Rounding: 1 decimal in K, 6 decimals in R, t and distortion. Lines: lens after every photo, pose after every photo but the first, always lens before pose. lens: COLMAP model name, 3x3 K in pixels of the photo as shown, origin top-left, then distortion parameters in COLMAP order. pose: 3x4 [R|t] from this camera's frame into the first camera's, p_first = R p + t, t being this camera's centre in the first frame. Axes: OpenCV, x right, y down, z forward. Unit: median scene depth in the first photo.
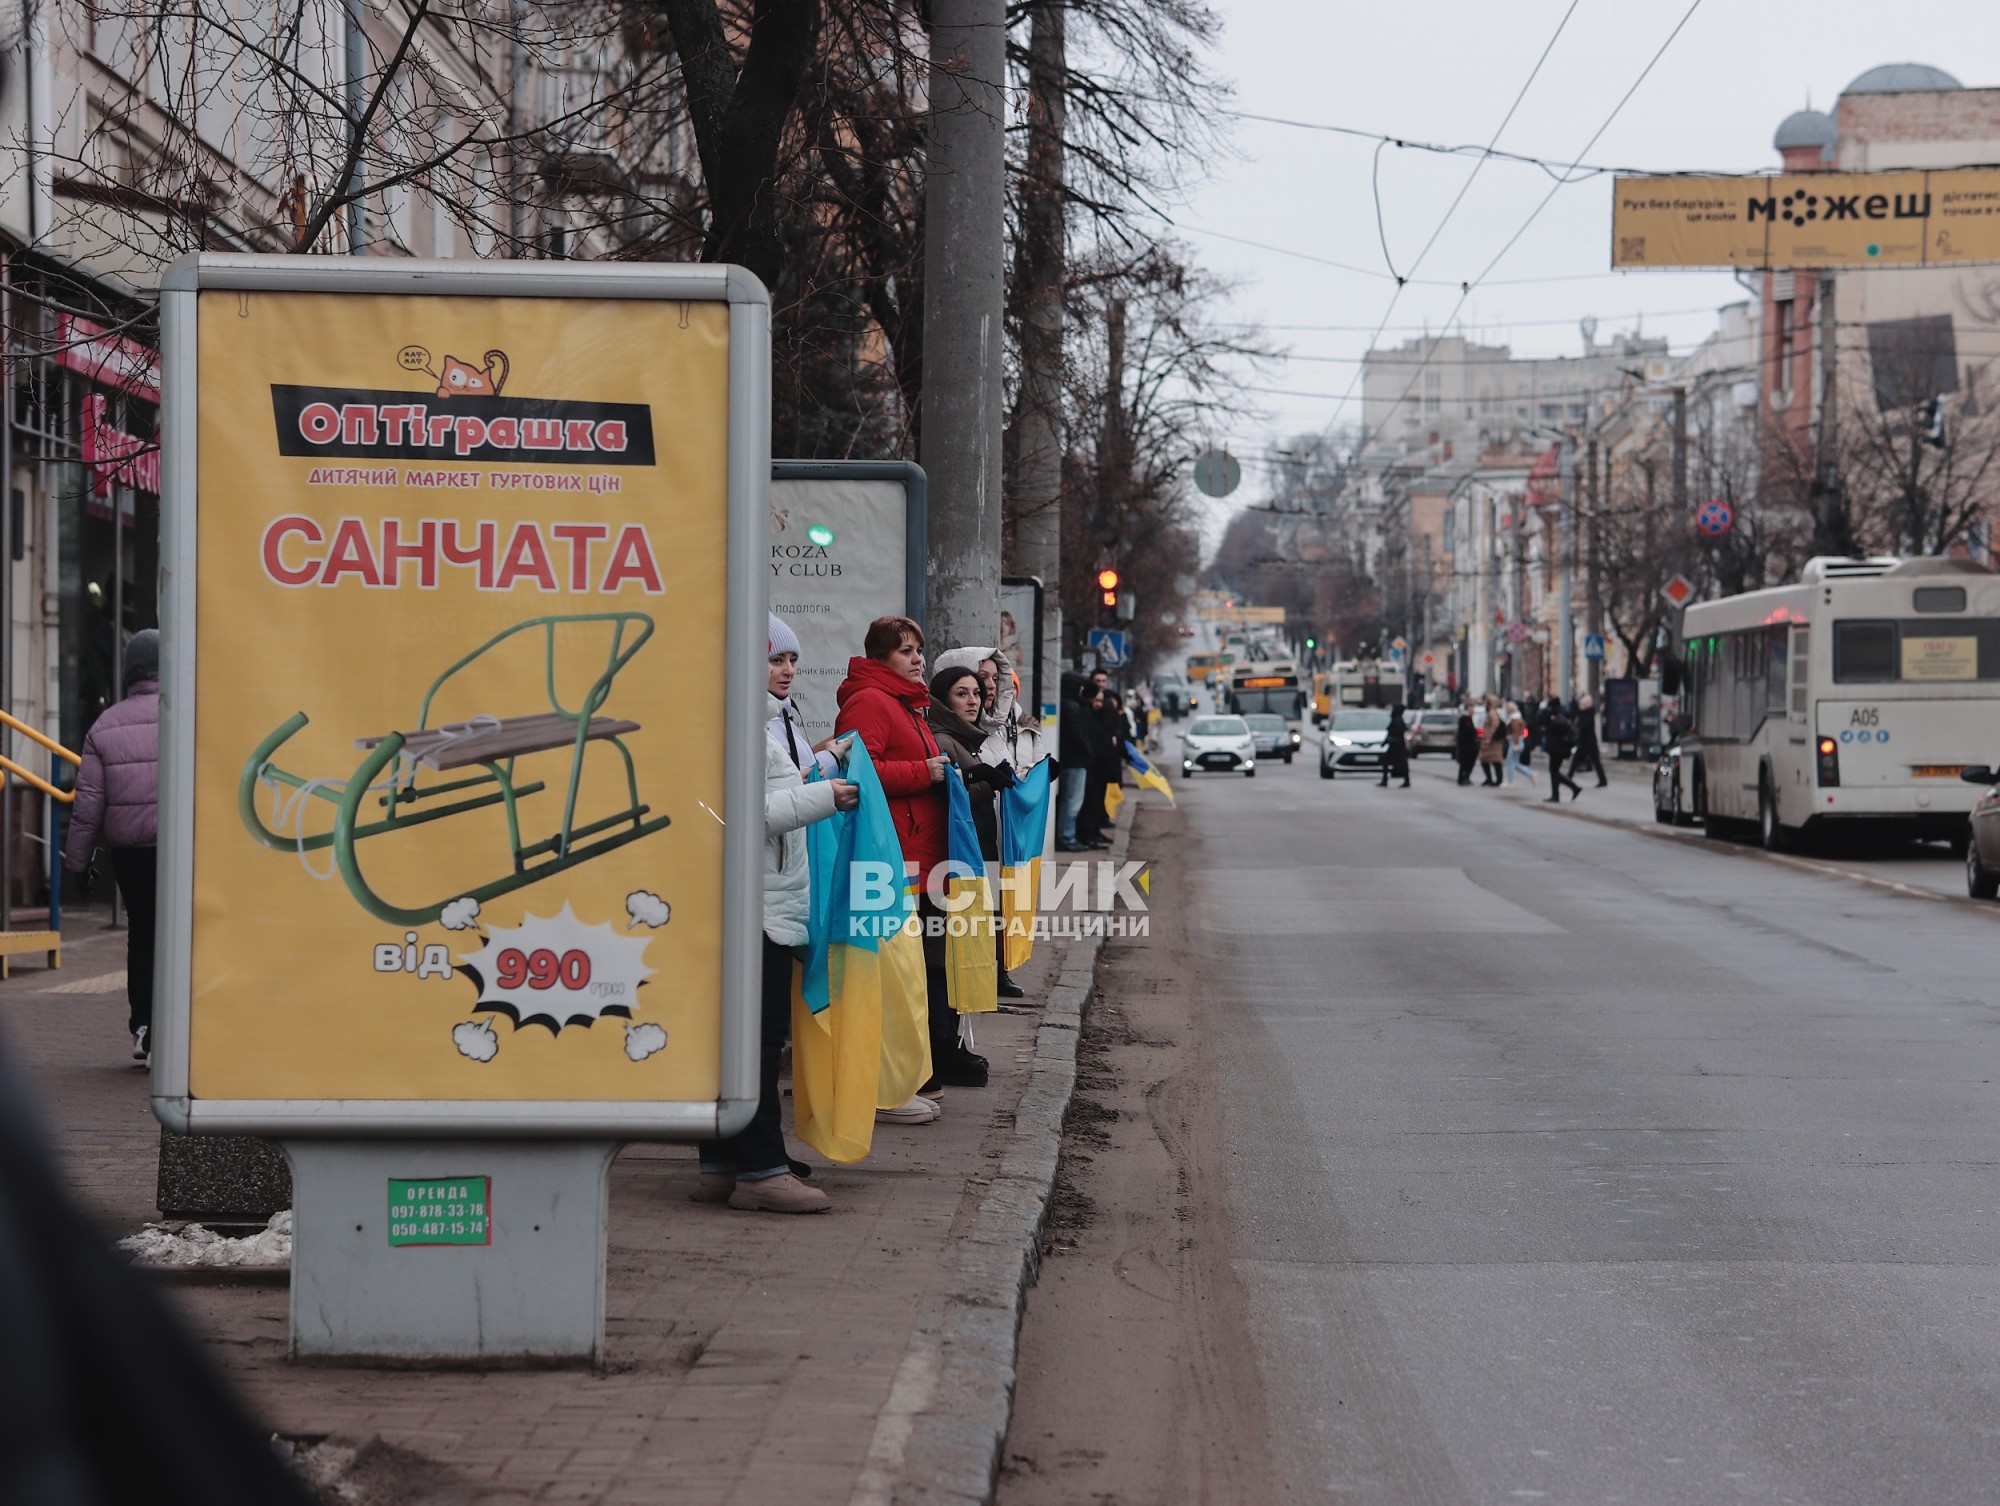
lens RADIAL K [[5648.3, 0, 1000.0], [0, 5648.3, 753.0], [0, 0, 1]] dist [0.700091, 2.007346]
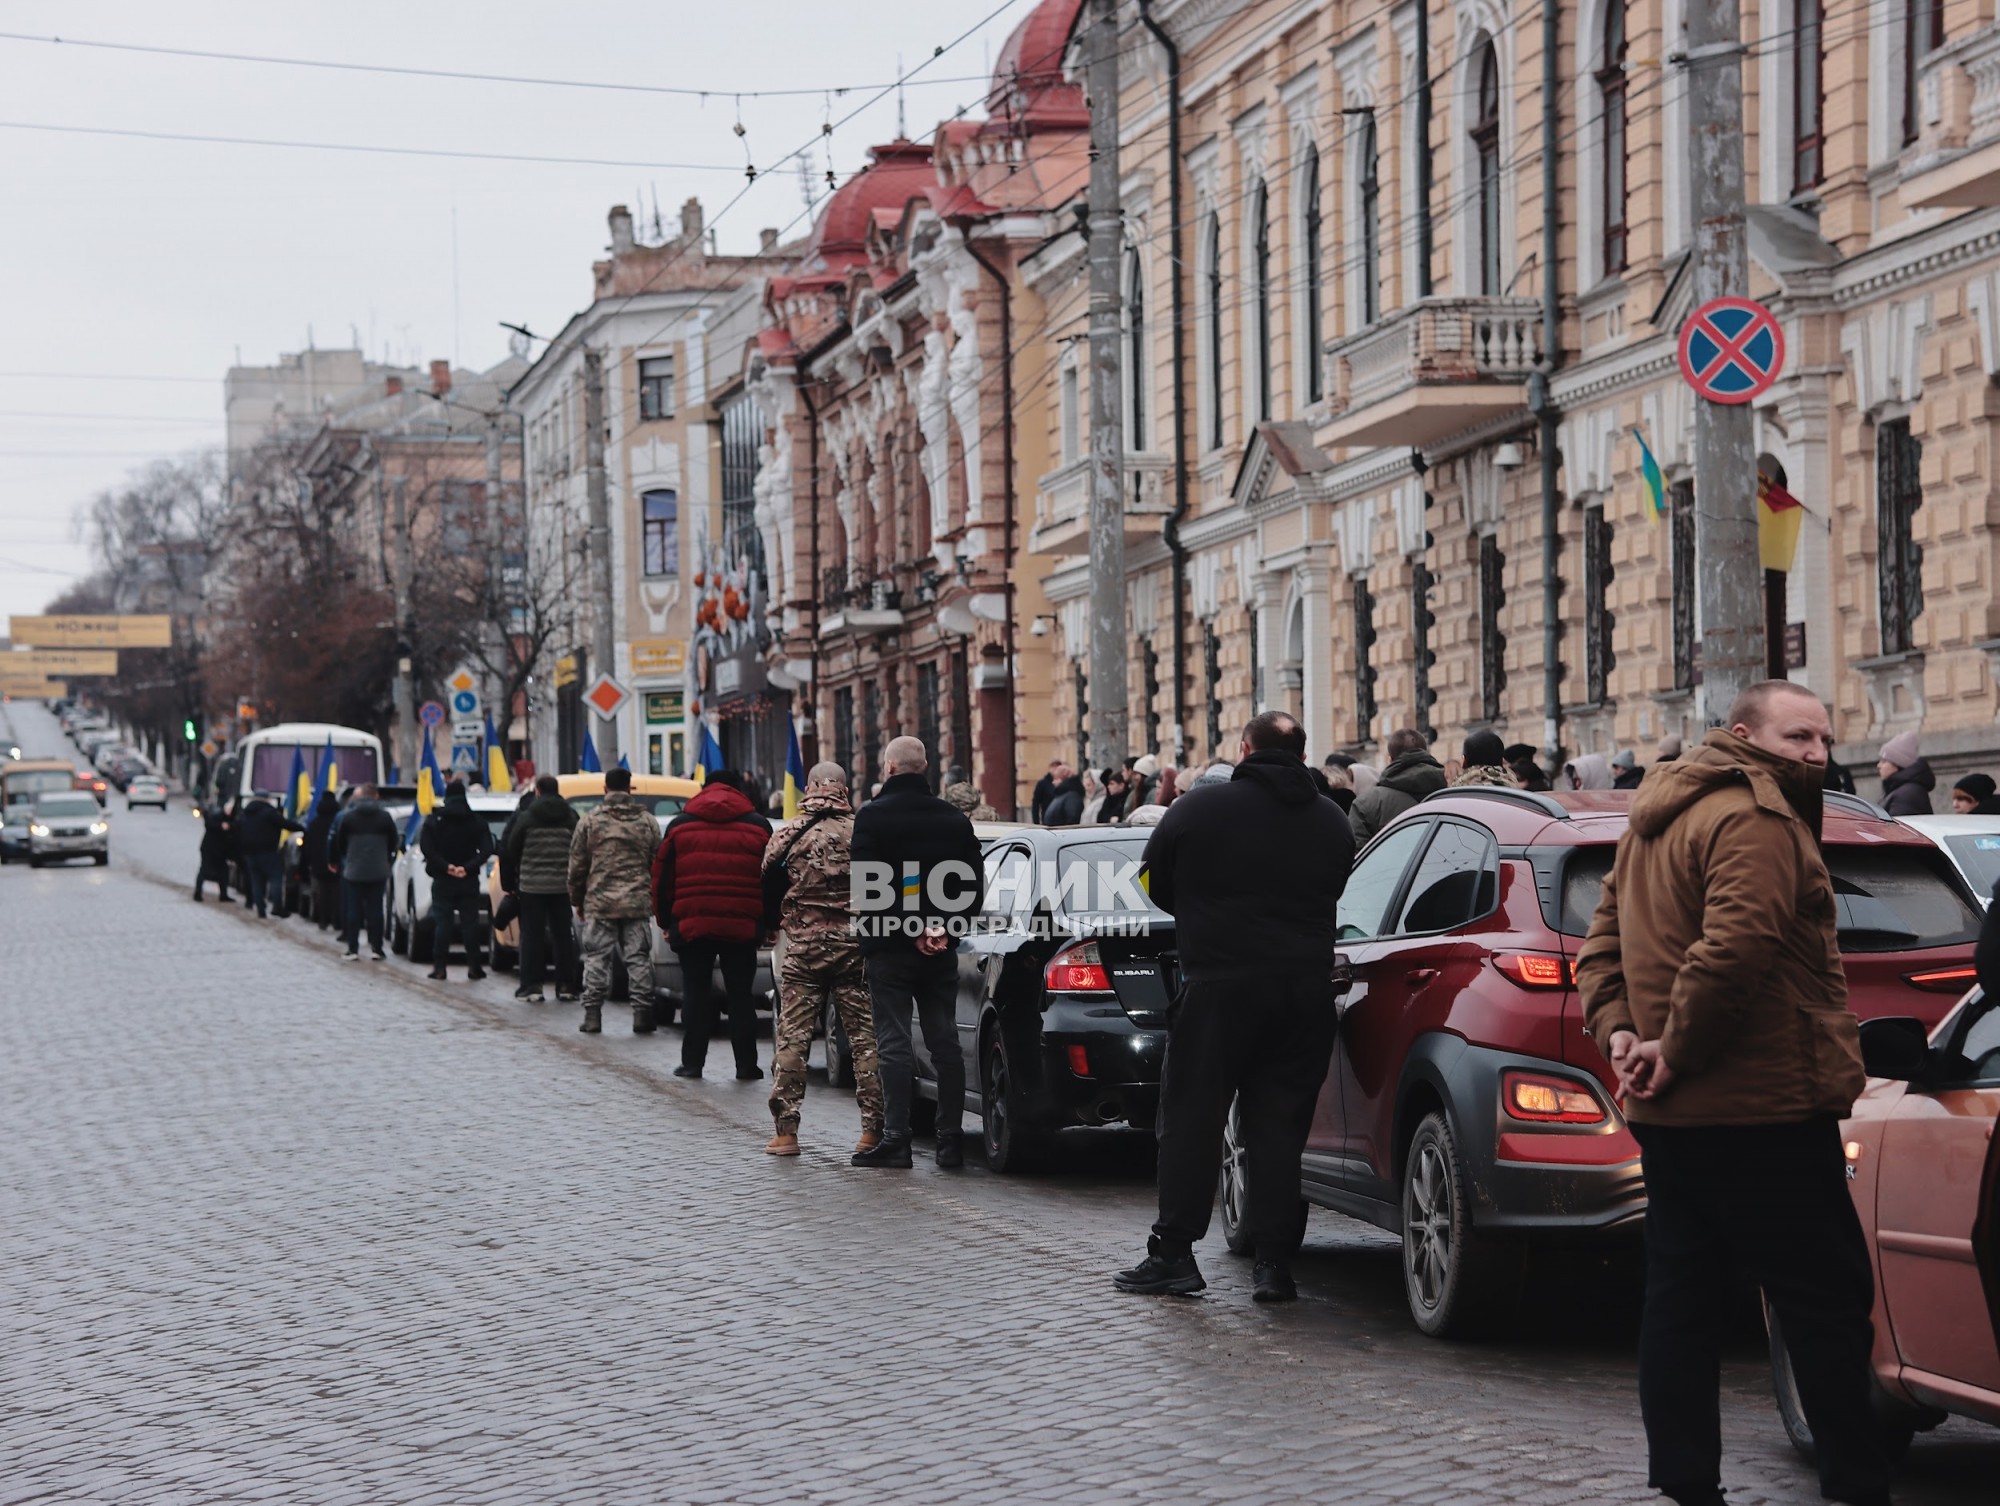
lens RADIAL K [[5648.3, 0, 1000.0], [0, 5648.3, 753.0], [0, 0, 1]] dist [0.700091, 2.007346]
pose [[0.979317, -0.018068, 0.201524, 0.014441], [0.022653, 0.999534, -0.020466, -0.002704], [-0.201060, 0.024608, 0.979270, 0.338249]]
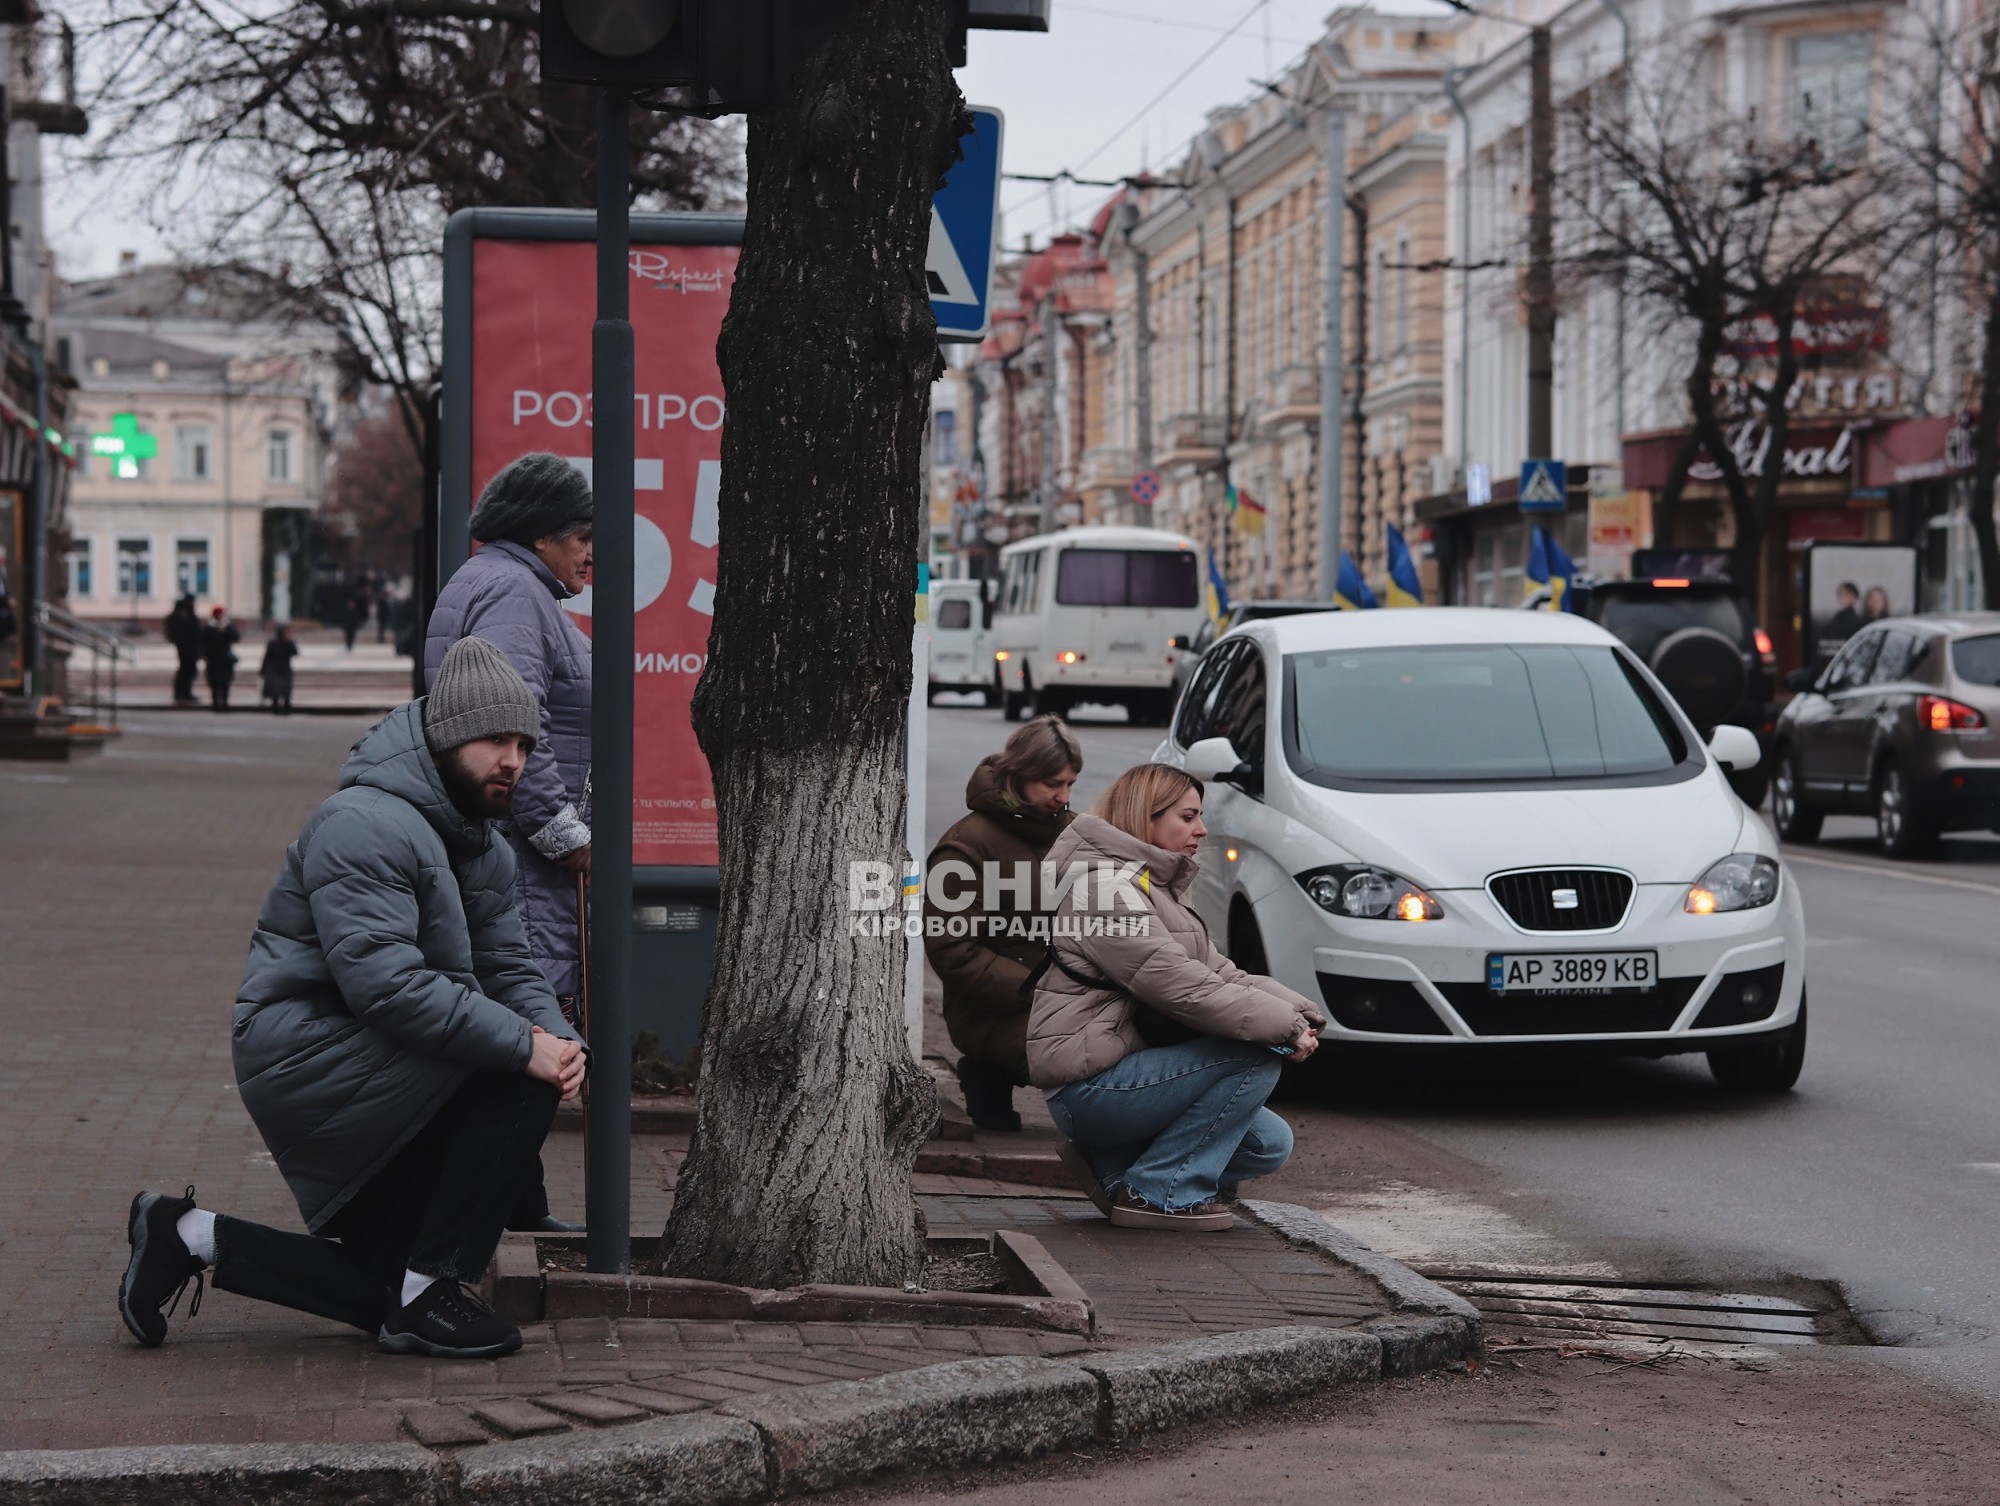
lens RADIAL K [[5648.3, 0, 1000.0], [0, 5648.3, 753.0], [0, 0, 1]] dist [0.700091, 2.007346]
pose [[0.990812, -0.010353, 0.134846, -0.001350], [0.008559, 0.999867, 0.013880, -0.000833], [-0.134972, -0.012598, 0.990769, 0.172711]]
